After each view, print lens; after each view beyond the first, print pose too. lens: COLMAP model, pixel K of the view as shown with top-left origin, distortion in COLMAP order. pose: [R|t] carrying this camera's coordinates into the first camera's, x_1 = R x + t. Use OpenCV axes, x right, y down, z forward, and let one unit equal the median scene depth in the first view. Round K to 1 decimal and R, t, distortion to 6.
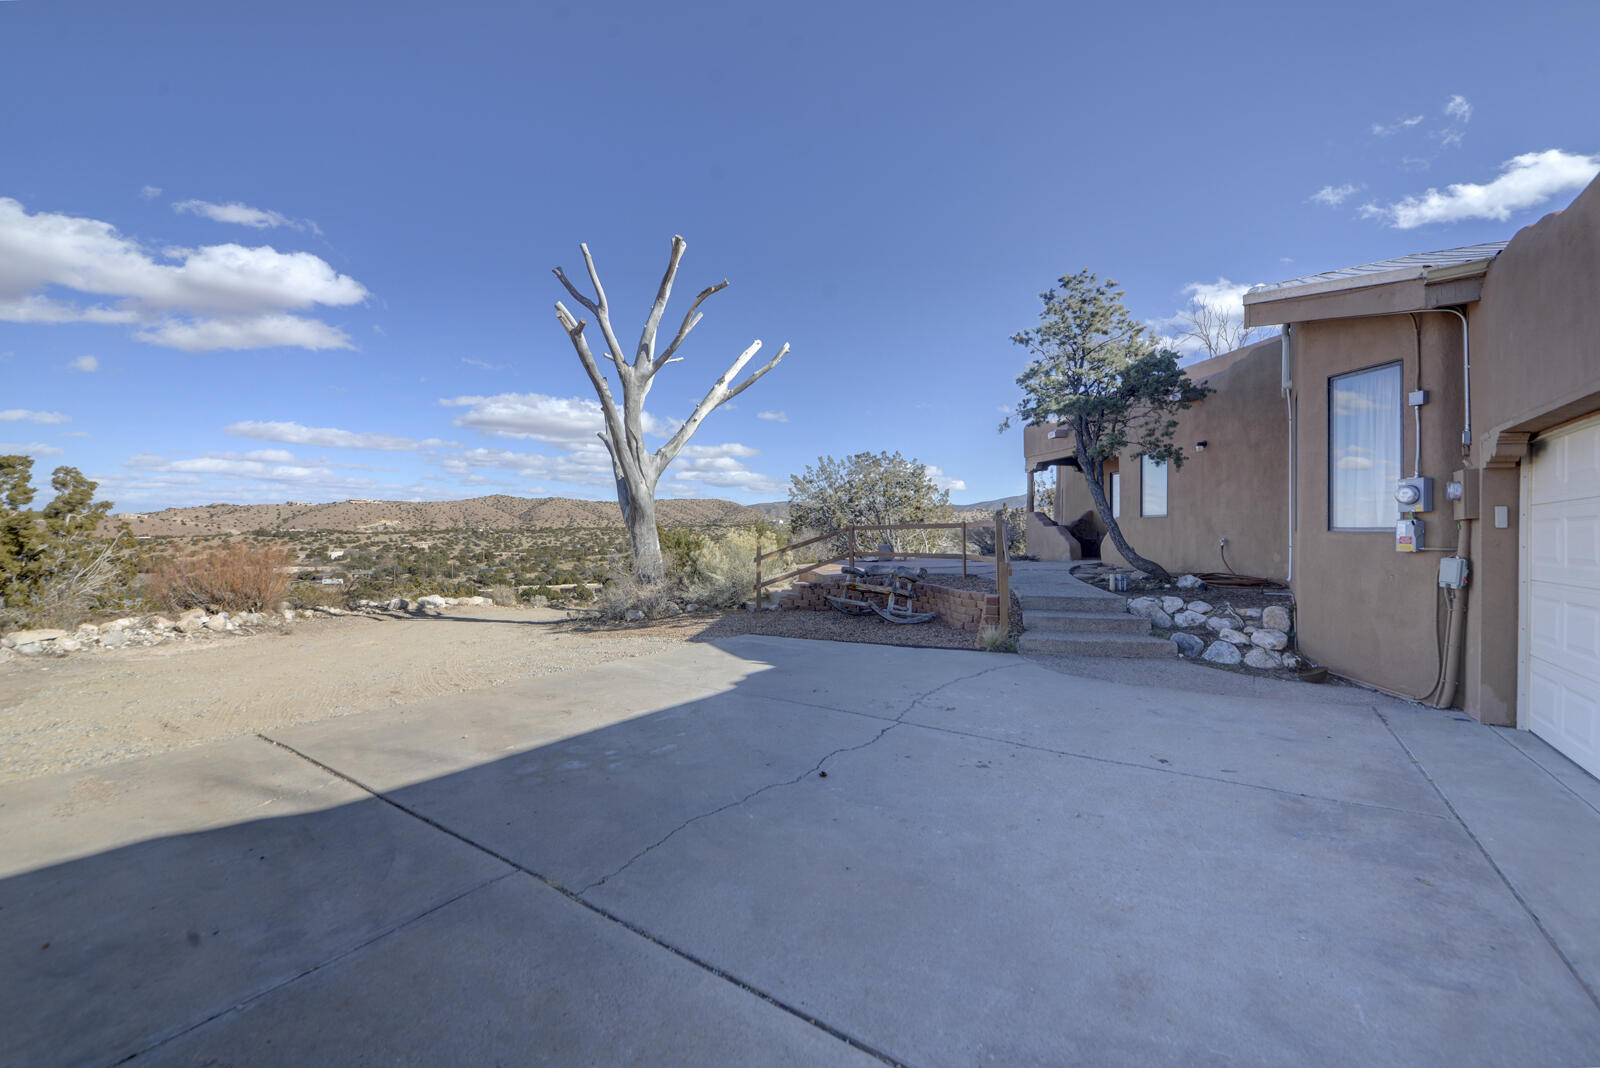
lens RADIAL K [[648.0, 0, 800.0], [0, 648.0, 534.0], [0, 0, 1]] dist [-0.002712, -0.000302]
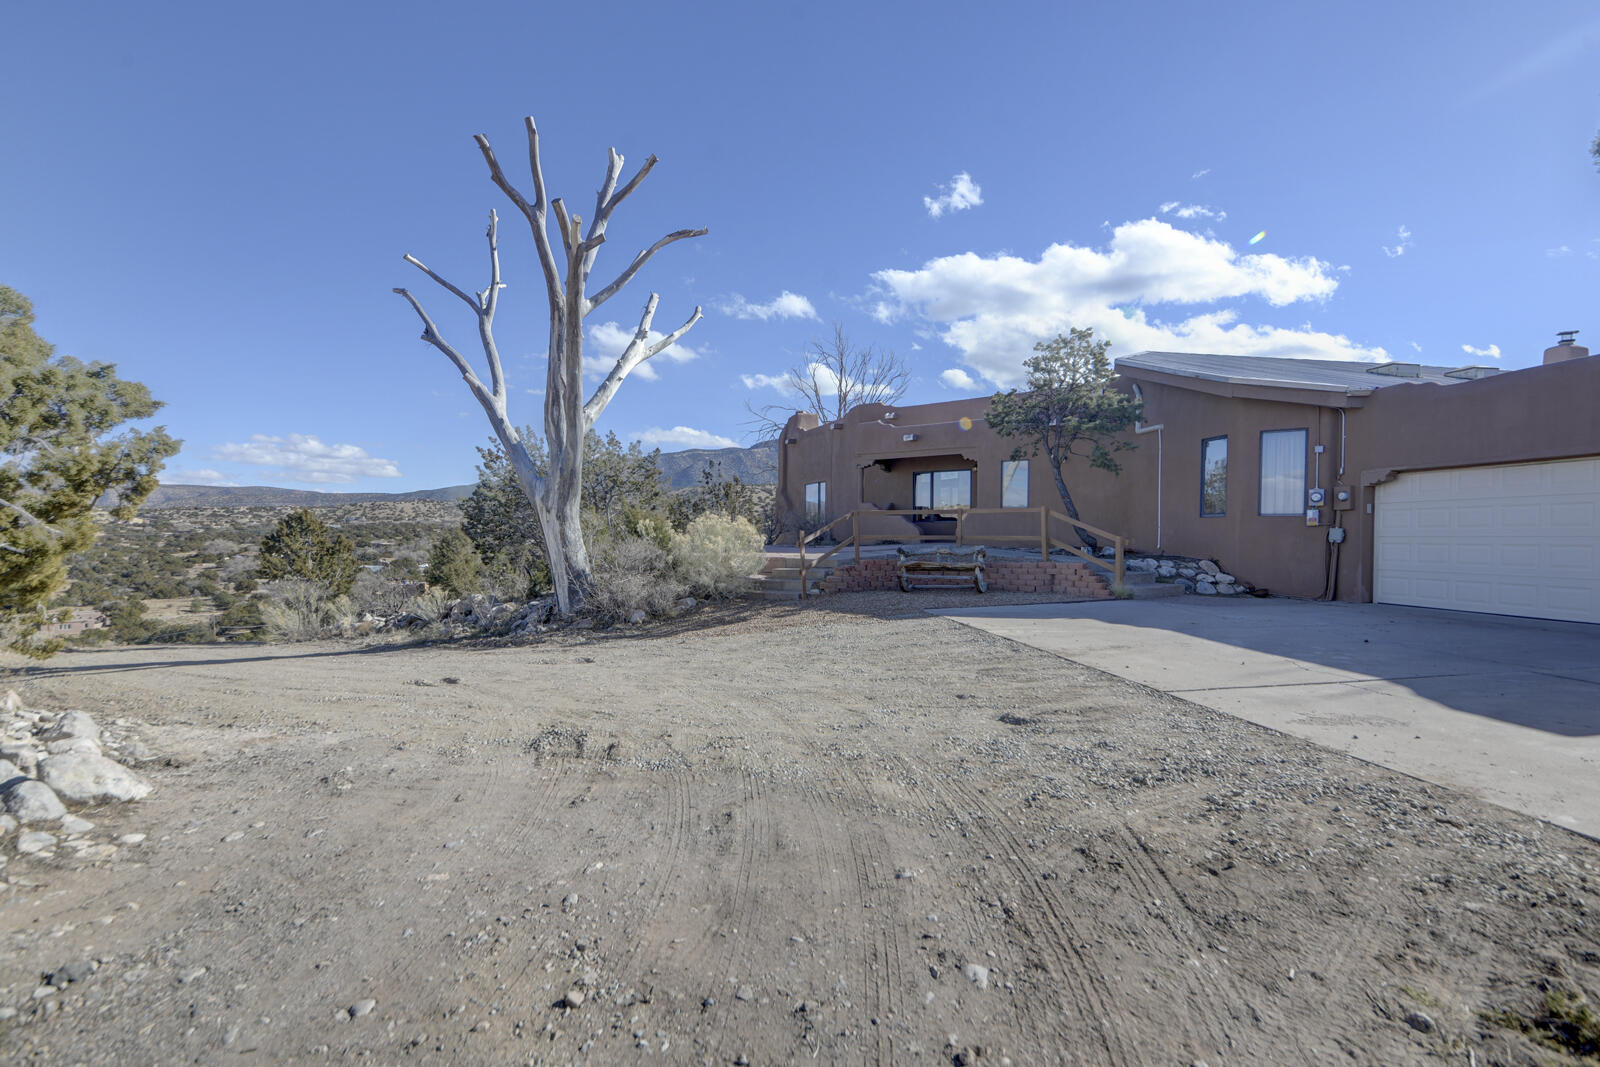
lens RADIAL K [[709.2, 0, 802.5], [0, 709.2, 554.0], [0, 0, 1]] dist [-0.002559, -0.000476]
pose [[0.715474, -0.024706, 0.698202, -1.075688], [0.000063, 0.999377, 0.035299, 0.023999], [-0.698639, -0.025211, 0.715030, 0.328388]]
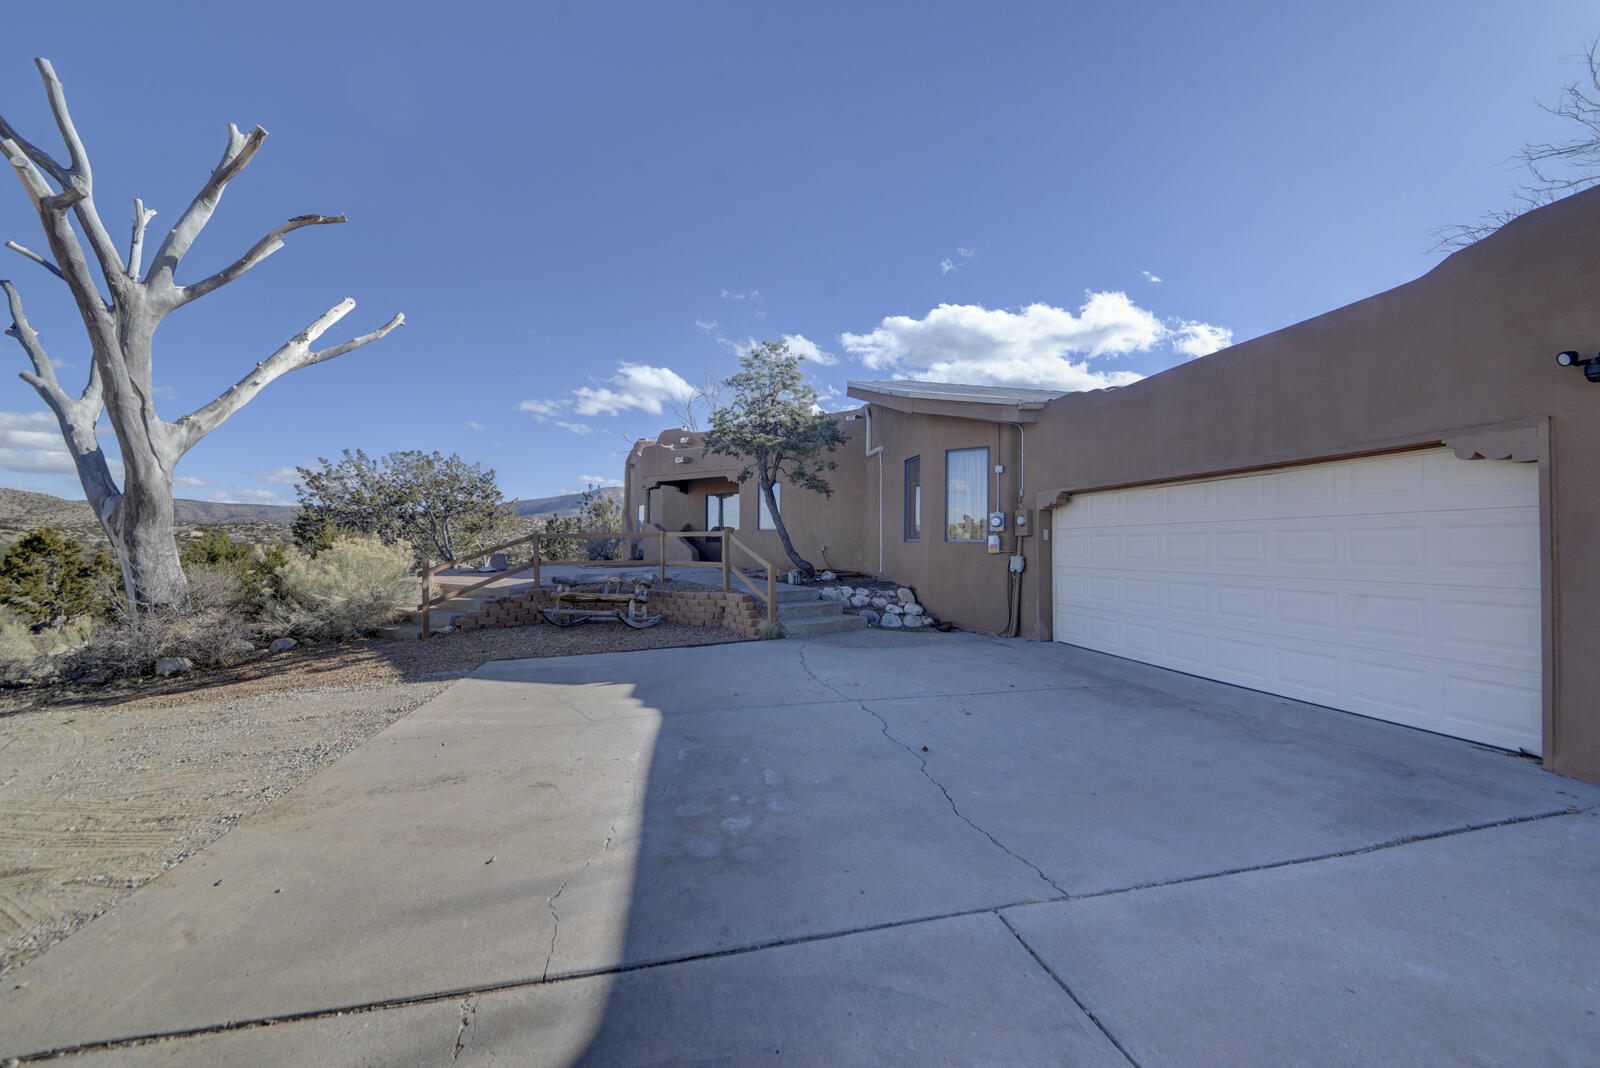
lens RADIAL K [[567.0, 0, 797.4], [0, 567.0, 540.1], [0, 0, 1]] dist [0.036340, -0.023382]
pose [[0.669482, 0.003685, 0.742819, -0.387154], [-0.001740, 0.999993, -0.003392, -0.001050], [-0.742826, 0.000979, 0.669483, 0.208583]]
